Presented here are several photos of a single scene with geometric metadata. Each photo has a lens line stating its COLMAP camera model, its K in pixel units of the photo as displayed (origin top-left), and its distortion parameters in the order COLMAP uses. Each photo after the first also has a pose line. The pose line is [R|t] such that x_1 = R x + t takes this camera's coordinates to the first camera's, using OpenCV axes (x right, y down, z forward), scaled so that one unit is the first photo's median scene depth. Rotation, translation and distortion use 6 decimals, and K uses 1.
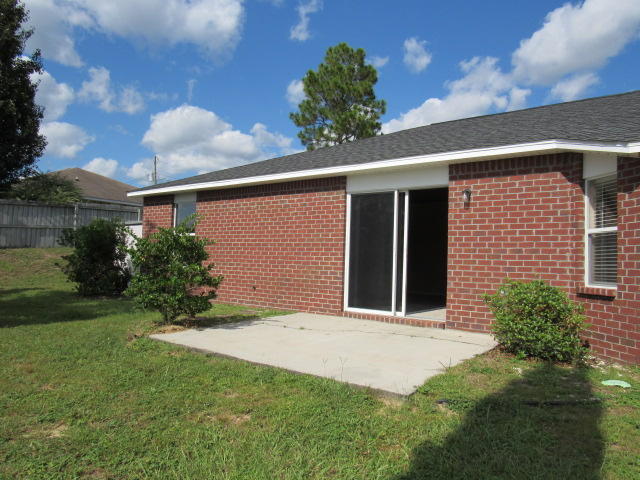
lens RADIAL K [[466.0, 0, 324.2], [0, 466.0, 242.4], [0, 0, 1]] dist [-0.019778, 0.007411]
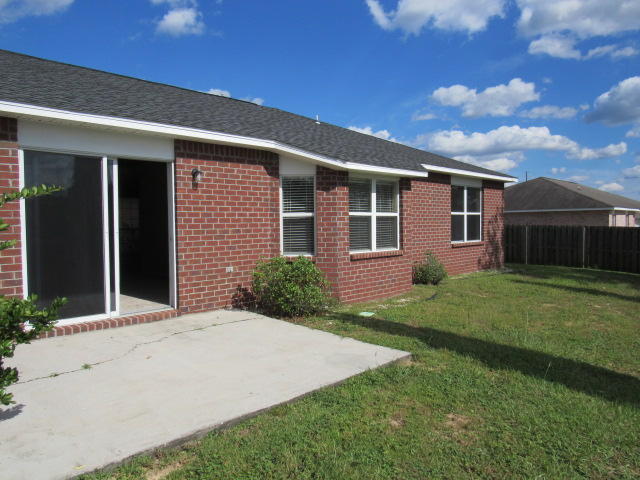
lens RADIAL K [[466.0, 0, 324.2], [0, 466.0, 242.4], [0, 0, 1]] dist [-0.019778, 0.007411]
pose [[0.122631, -0.071751, 0.989855, -0.649643], [-0.026529, 0.996790, 0.075540, -0.043468], [-0.992098, -0.035524, 0.120334, 0.625881]]
